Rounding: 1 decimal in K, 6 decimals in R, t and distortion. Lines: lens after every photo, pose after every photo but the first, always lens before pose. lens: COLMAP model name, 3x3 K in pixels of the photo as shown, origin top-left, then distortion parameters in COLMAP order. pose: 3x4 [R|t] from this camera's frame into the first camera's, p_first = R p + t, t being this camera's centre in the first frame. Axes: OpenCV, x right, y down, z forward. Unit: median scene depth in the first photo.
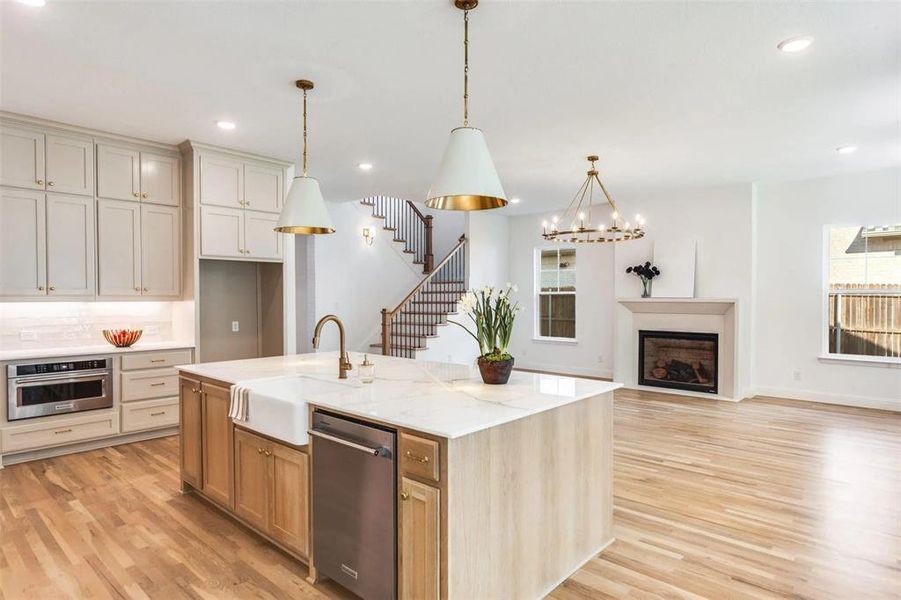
lens RADIAL K [[514.0, 0, 450.5], [0, 514.0, 300.0], [0, 0, 1]] dist [-0.004111, 0.000315]
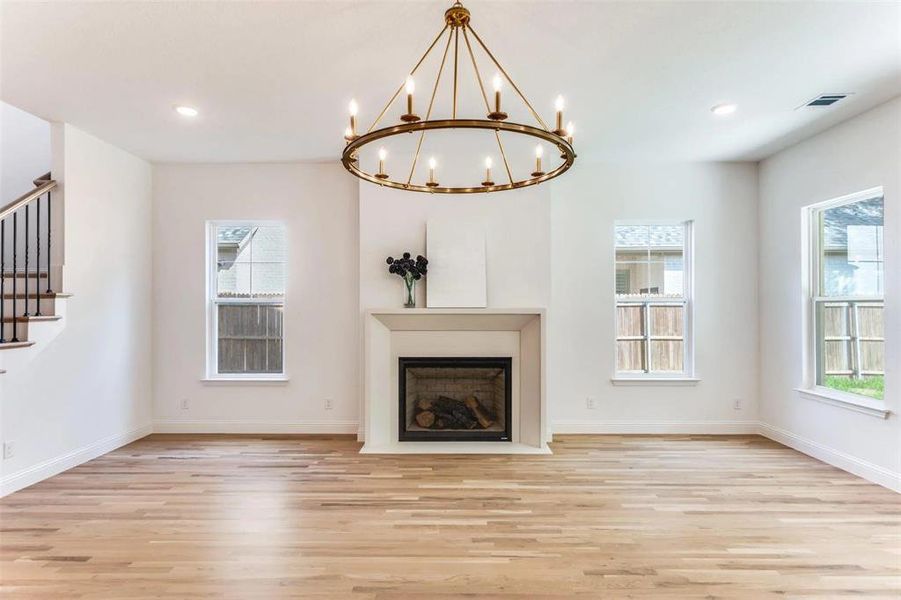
lens RADIAL K [[479.7, 0, 448.2], [0, 479.7, 301.9], [0, 0, 1]] dist [-0.004564, 0.002639]
pose [[0.739685, 0.004785, 0.672937, 0.002775], [0.004370, 0.999919, -0.011913, -0.004334], [-0.672940, 0.011753, 0.739604, 0.542531]]
